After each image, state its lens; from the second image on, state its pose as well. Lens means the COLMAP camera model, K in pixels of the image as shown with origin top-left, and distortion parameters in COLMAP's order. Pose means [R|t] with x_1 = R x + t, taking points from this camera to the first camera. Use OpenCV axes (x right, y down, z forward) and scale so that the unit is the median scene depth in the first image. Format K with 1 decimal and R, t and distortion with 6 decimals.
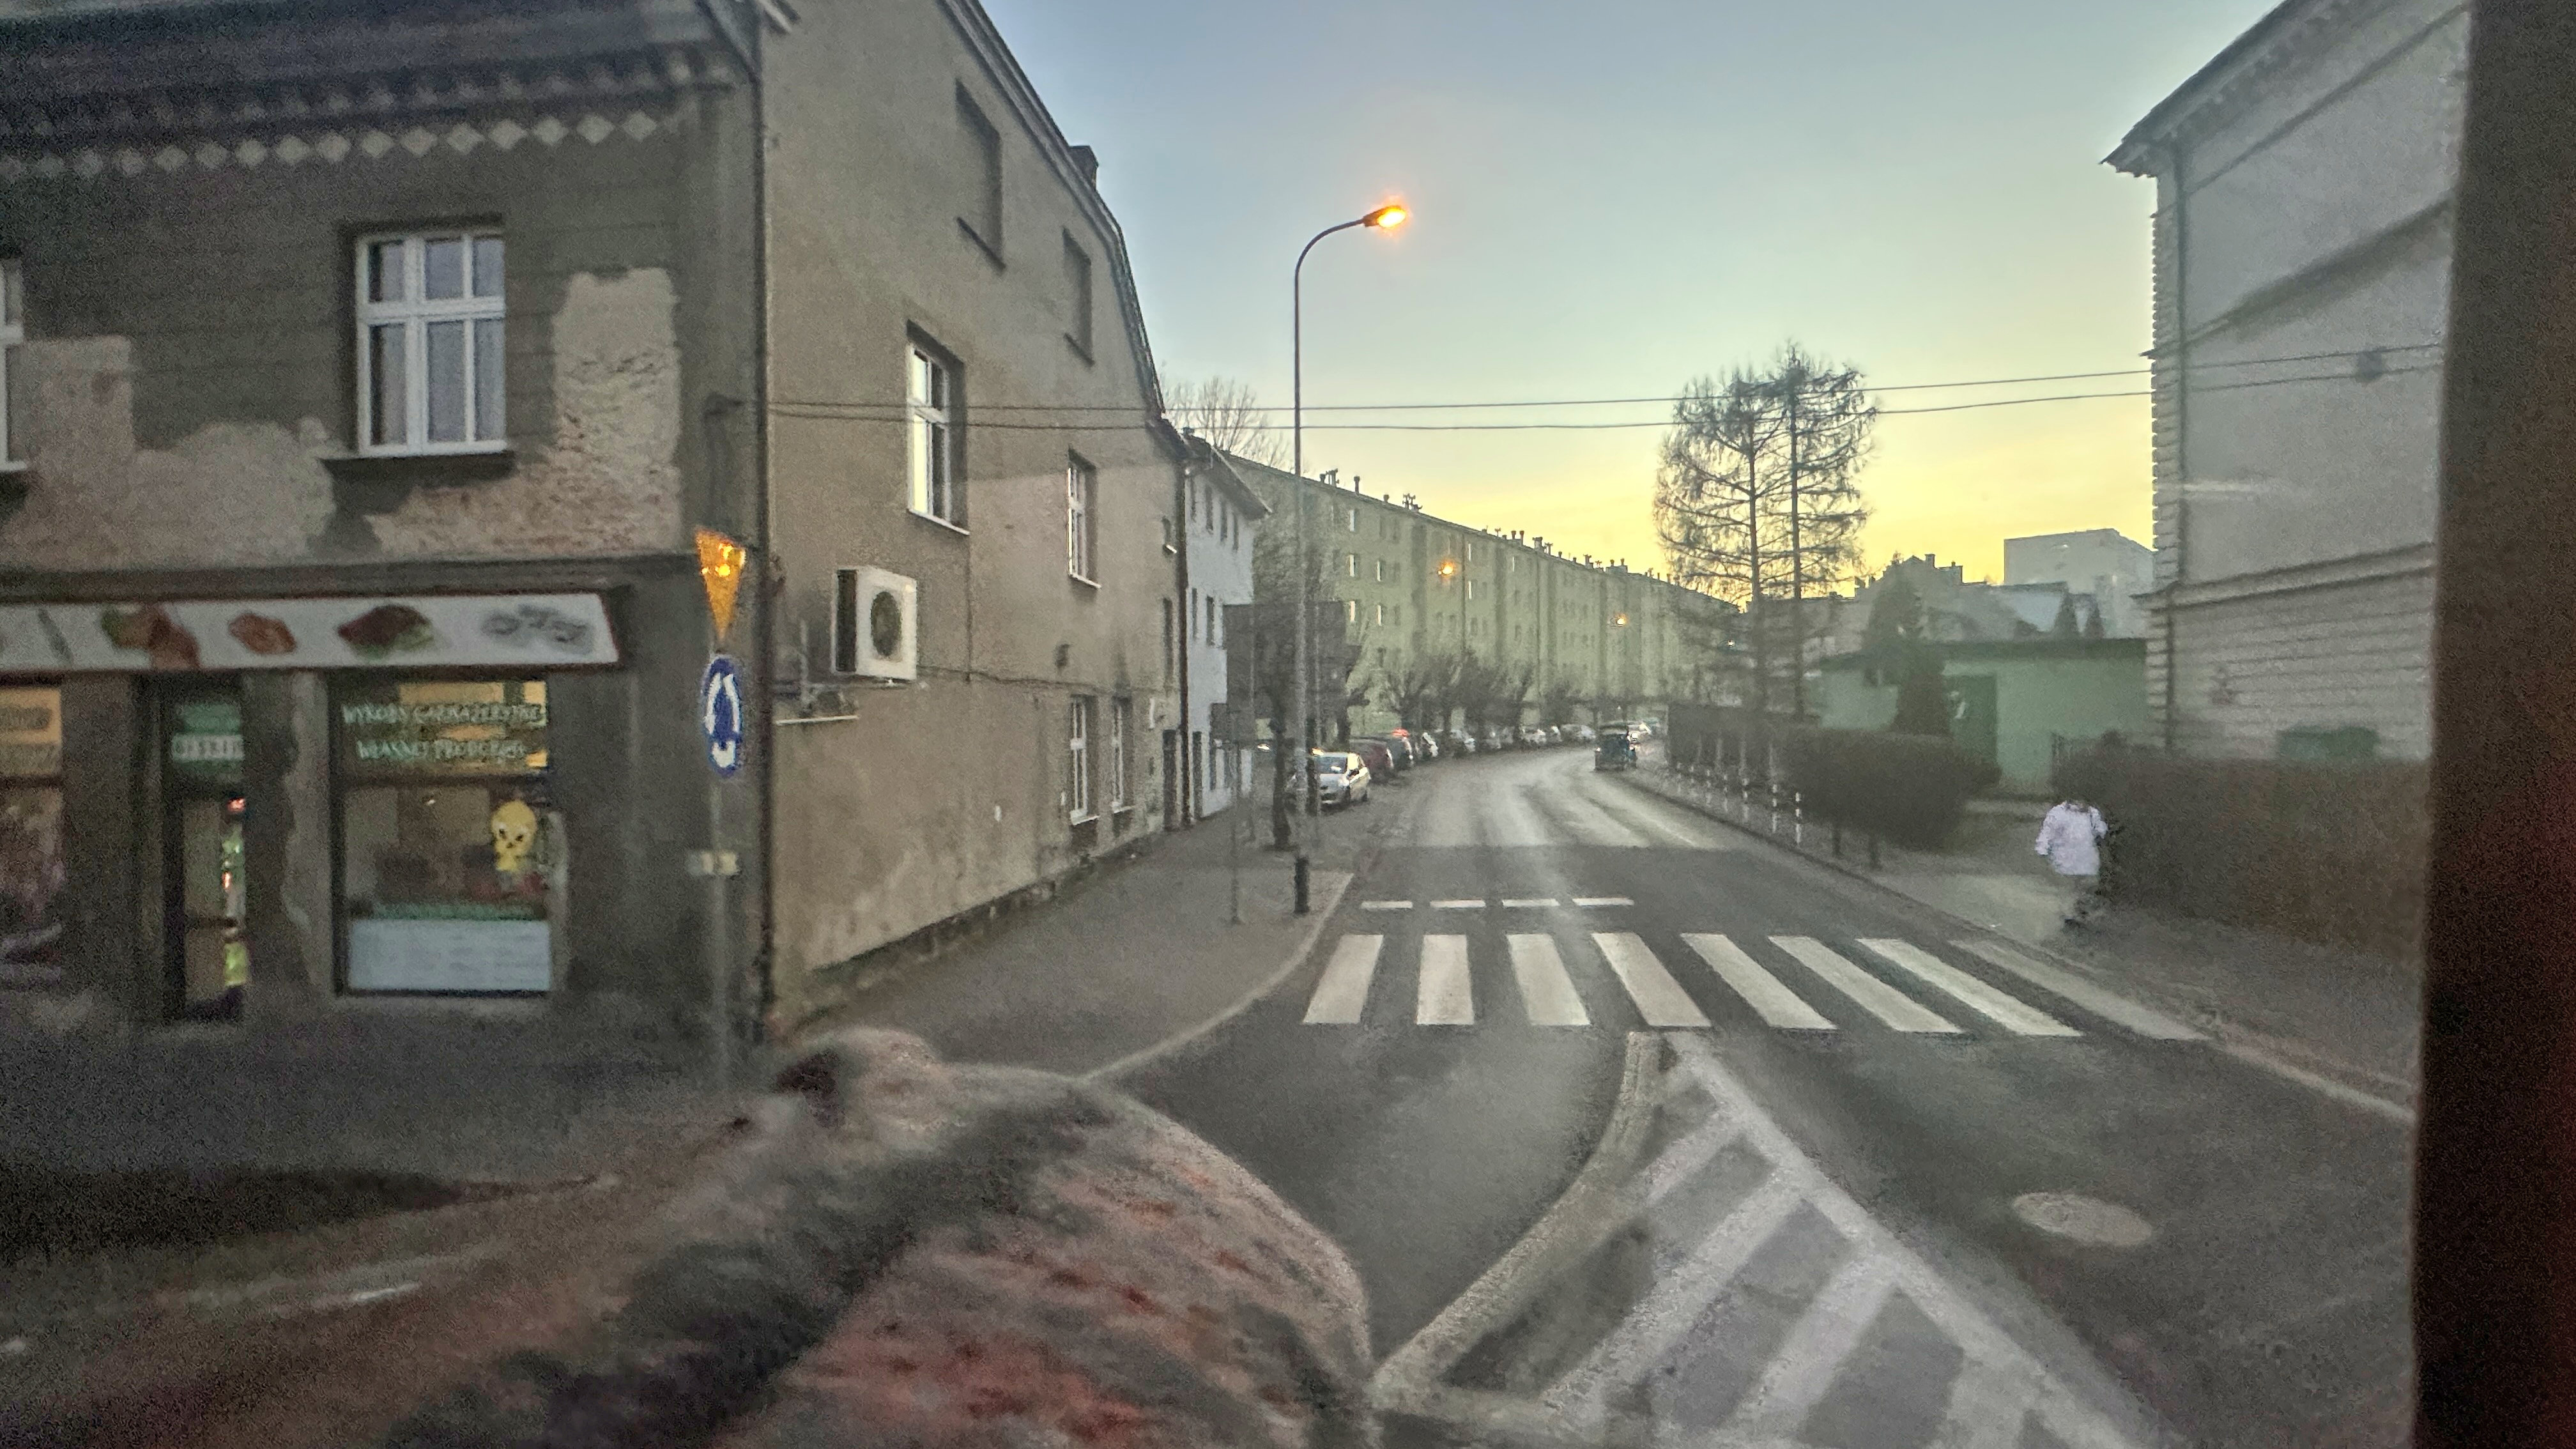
lens RADIAL K [[1208.6, 0, 1284.8], [0, 1208.6, 724.8], [0, 0, 1]] dist [0.002903, 0.000369]
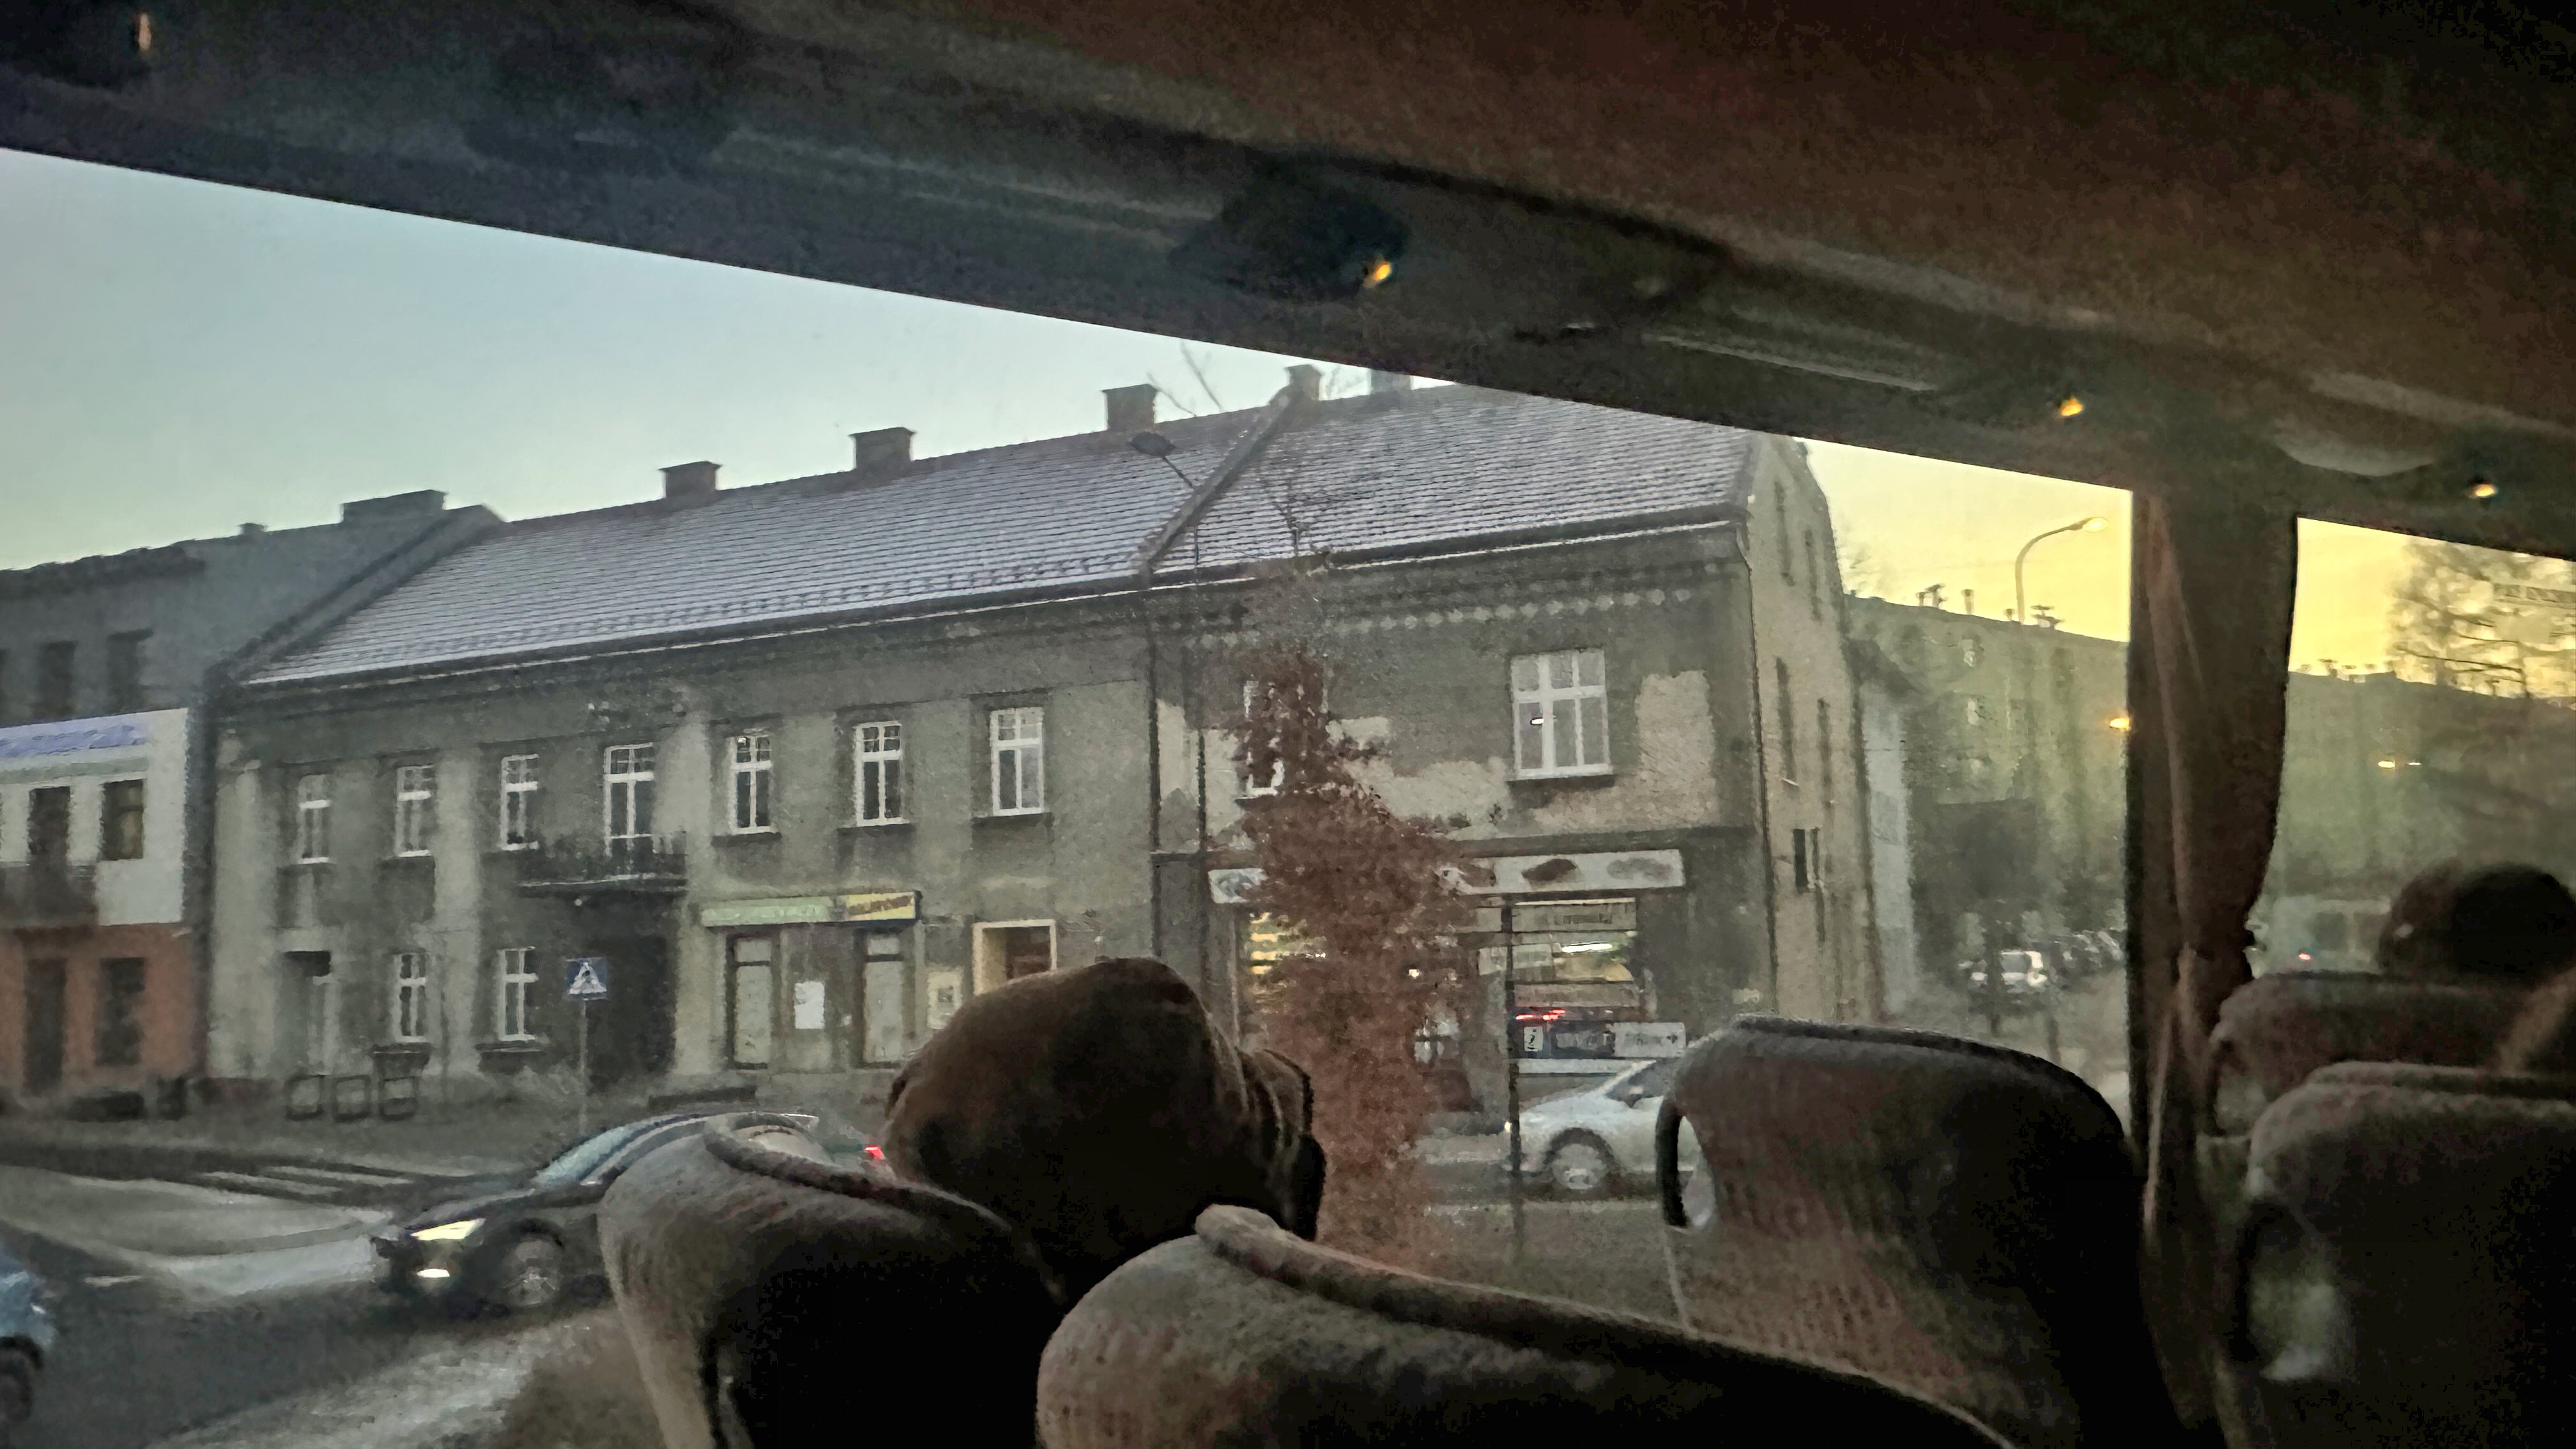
lens RADIAL K [[1804.1, 0, 1291.7], [0, 1804.1, 720.4], [0, 0, 1]] dist [0.000653, 0.000325]
pose [[0.958582, -0.055664, -0.279326, -0.339269], [0.022089, 0.992292, -0.121939, 0.018051], [0.283960, 0.110719, 0.952422, -1.735483]]
